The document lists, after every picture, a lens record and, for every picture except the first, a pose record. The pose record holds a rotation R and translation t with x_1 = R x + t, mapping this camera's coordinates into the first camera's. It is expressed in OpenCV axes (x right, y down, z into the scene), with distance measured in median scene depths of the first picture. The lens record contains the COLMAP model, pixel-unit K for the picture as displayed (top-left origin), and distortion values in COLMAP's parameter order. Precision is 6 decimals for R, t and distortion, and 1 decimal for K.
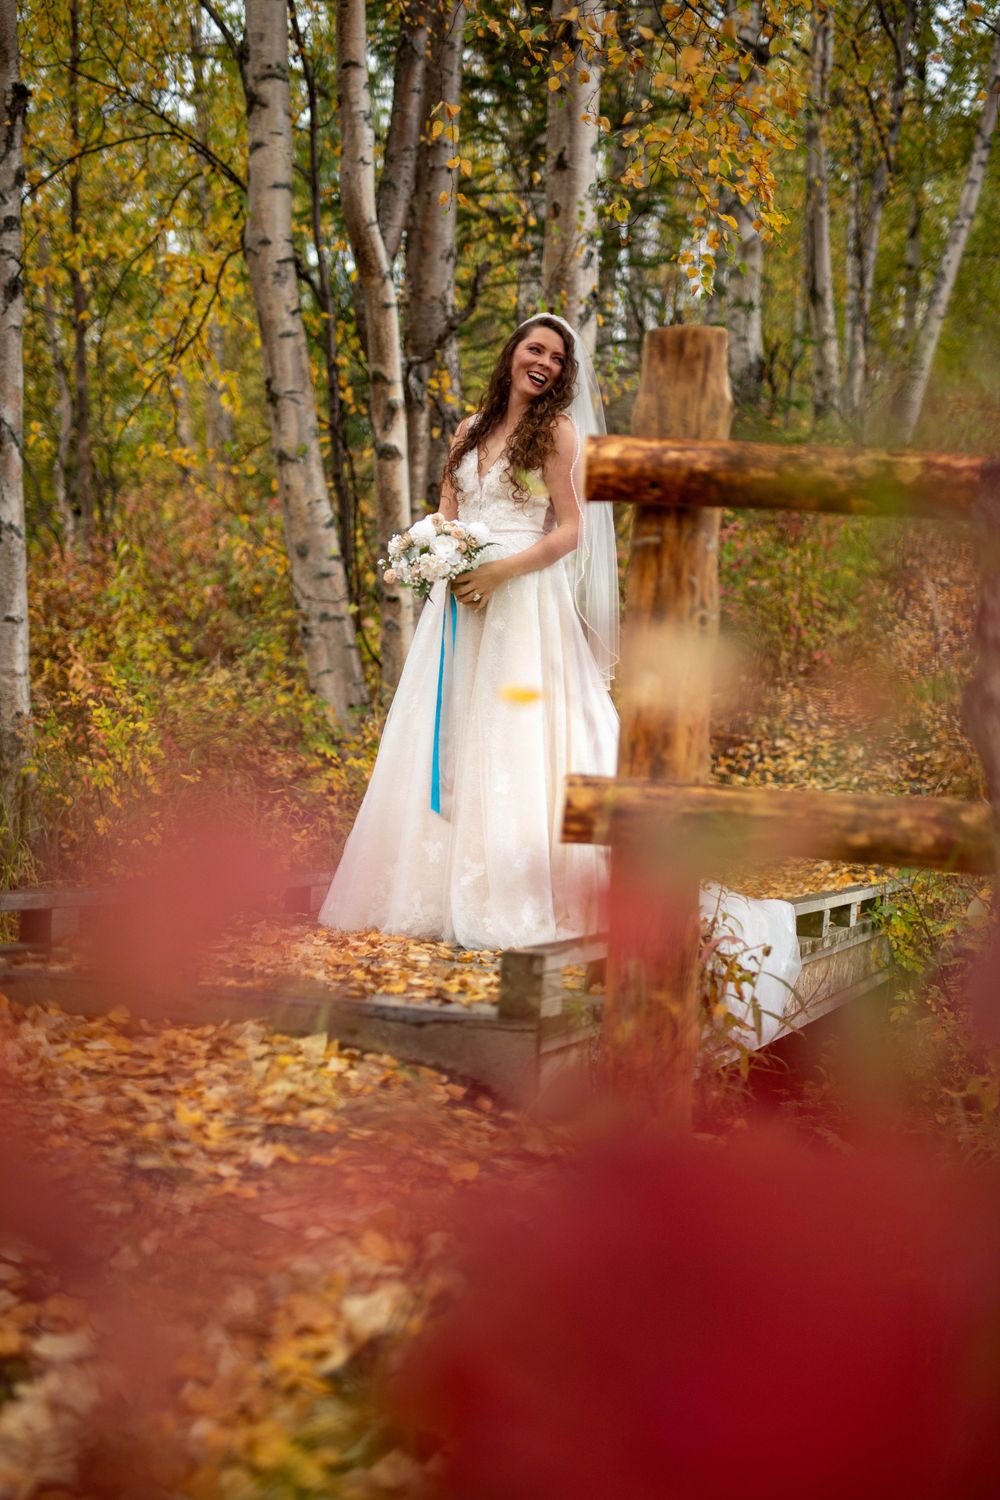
lens RADIAL K [[2103.0, 0, 500.0], [0, 2103.0, 750.0], [0, 0, 1]] dist [0.013277, 0.001444]
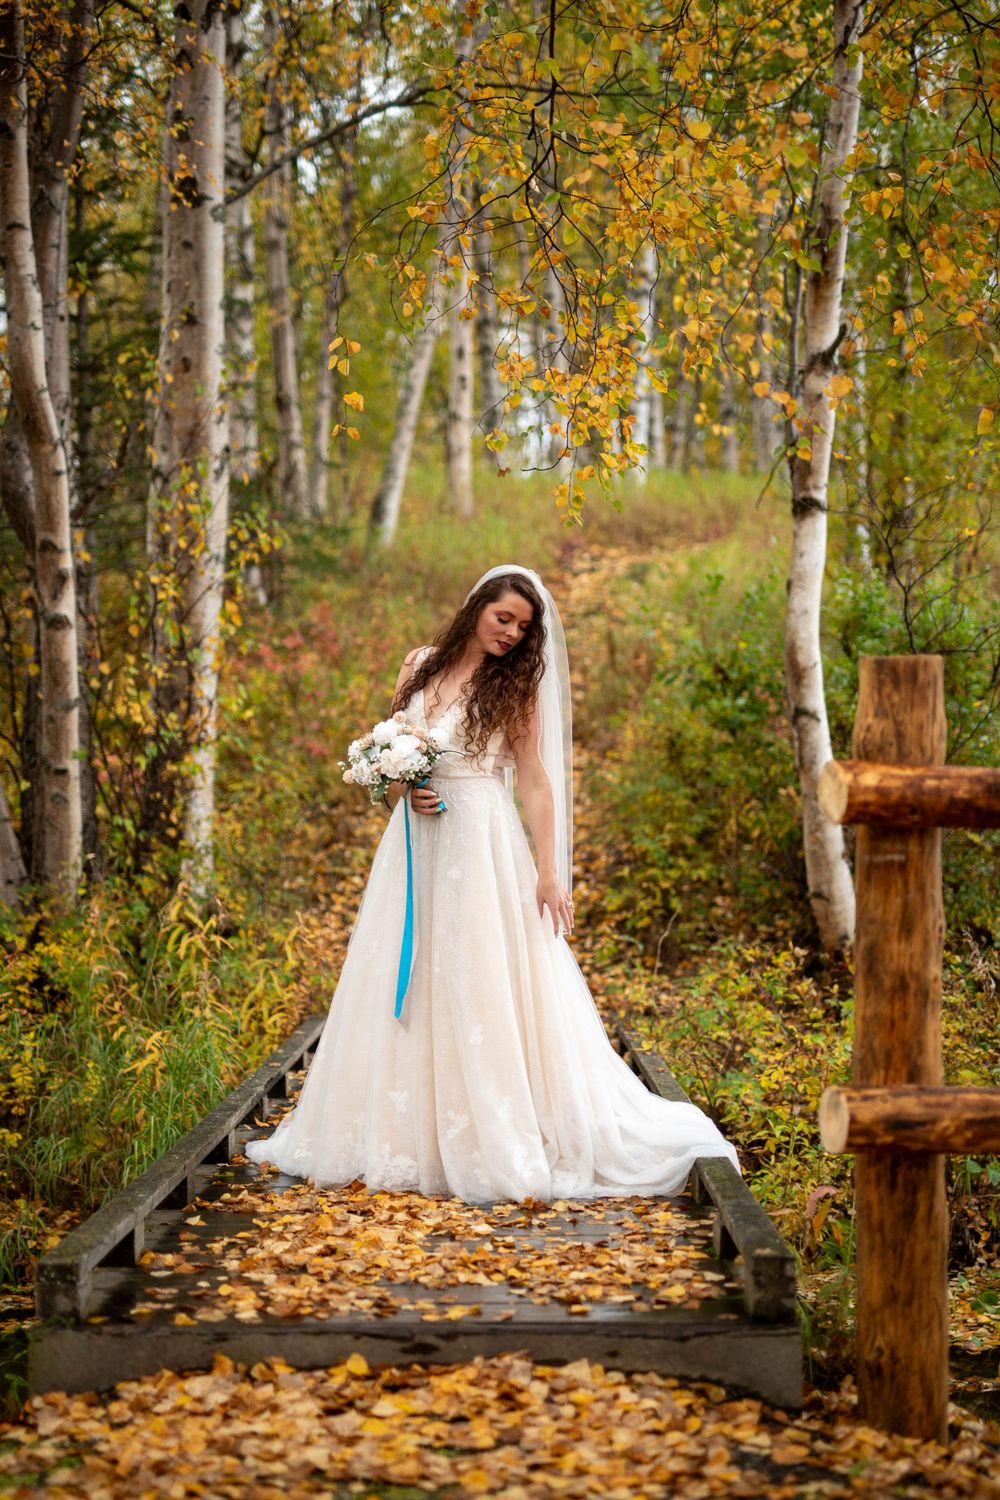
lens RADIAL K [[2103.0, 0, 500.0], [0, 2103.0, 750.0], [0, 0, 1]] dist [0.013277, 0.001444]
pose [[0.944320, -0.046133, 0.325779, -0.183870], [0.053654, 0.998460, -0.014134, -0.060129], [-0.324625, 0.030826, 0.945340, 0.025243]]
